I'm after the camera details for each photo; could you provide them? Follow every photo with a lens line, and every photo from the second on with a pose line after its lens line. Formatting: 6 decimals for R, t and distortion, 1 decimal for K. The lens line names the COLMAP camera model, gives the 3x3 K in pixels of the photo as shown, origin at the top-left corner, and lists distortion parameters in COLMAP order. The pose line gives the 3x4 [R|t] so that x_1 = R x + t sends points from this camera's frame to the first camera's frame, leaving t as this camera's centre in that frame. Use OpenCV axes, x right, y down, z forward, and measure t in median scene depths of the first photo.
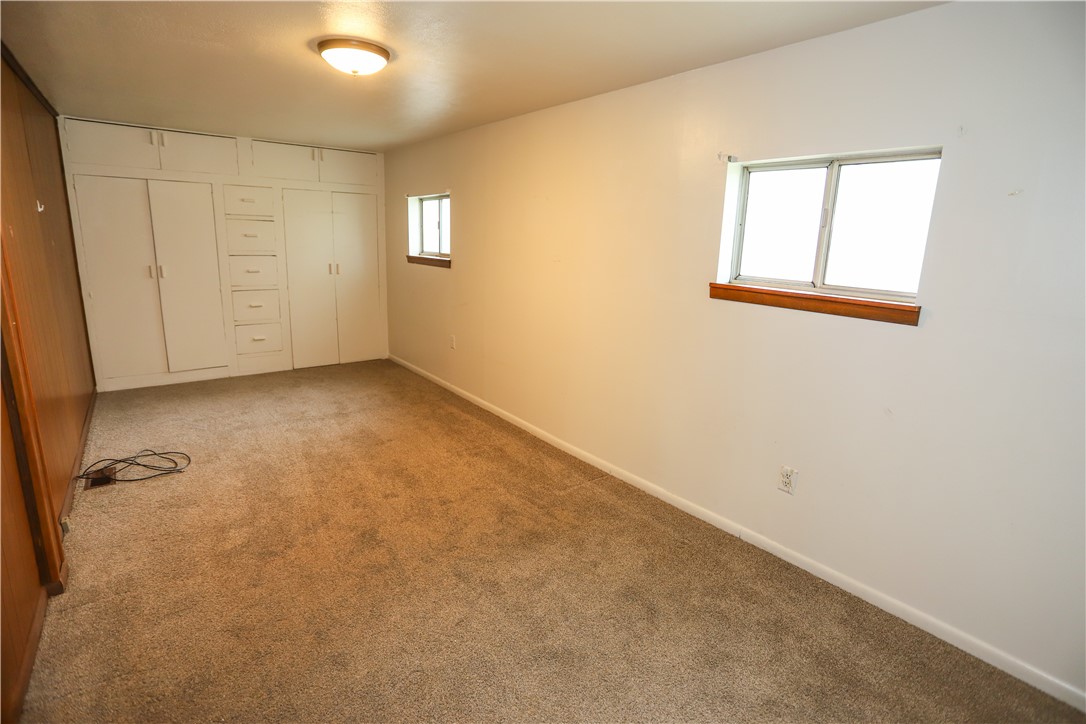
lens RADIAL K [[527.0, 0, 543.0], [0, 527.0, 362.0], [0, 0, 1]] dist [-0.076172, 0.032089]
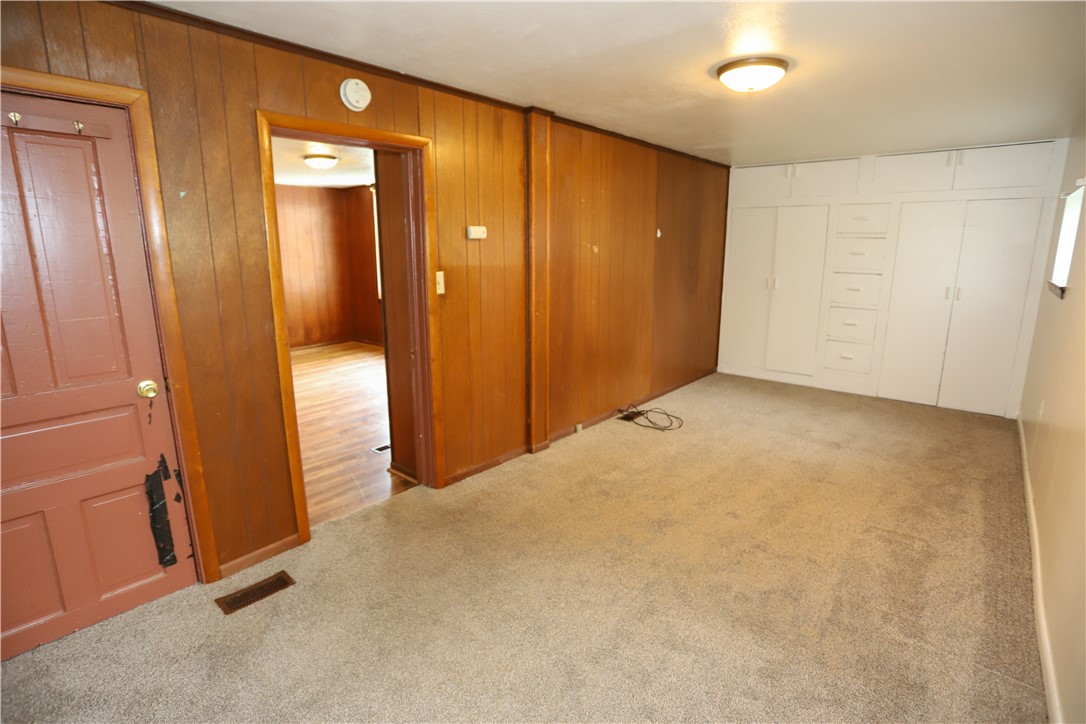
lens RADIAL K [[525.3, 0, 543.0], [0, 525.3, 362.0], [0, 0, 1]] dist [-0.066803, 0.022904]
pose [[0.191218, 0.175251, -0.965776, 0.392491], [-0.221035, 0.966347, 0.131591, -0.049526], [0.956336, 0.188308, 0.223520, 0.300912]]
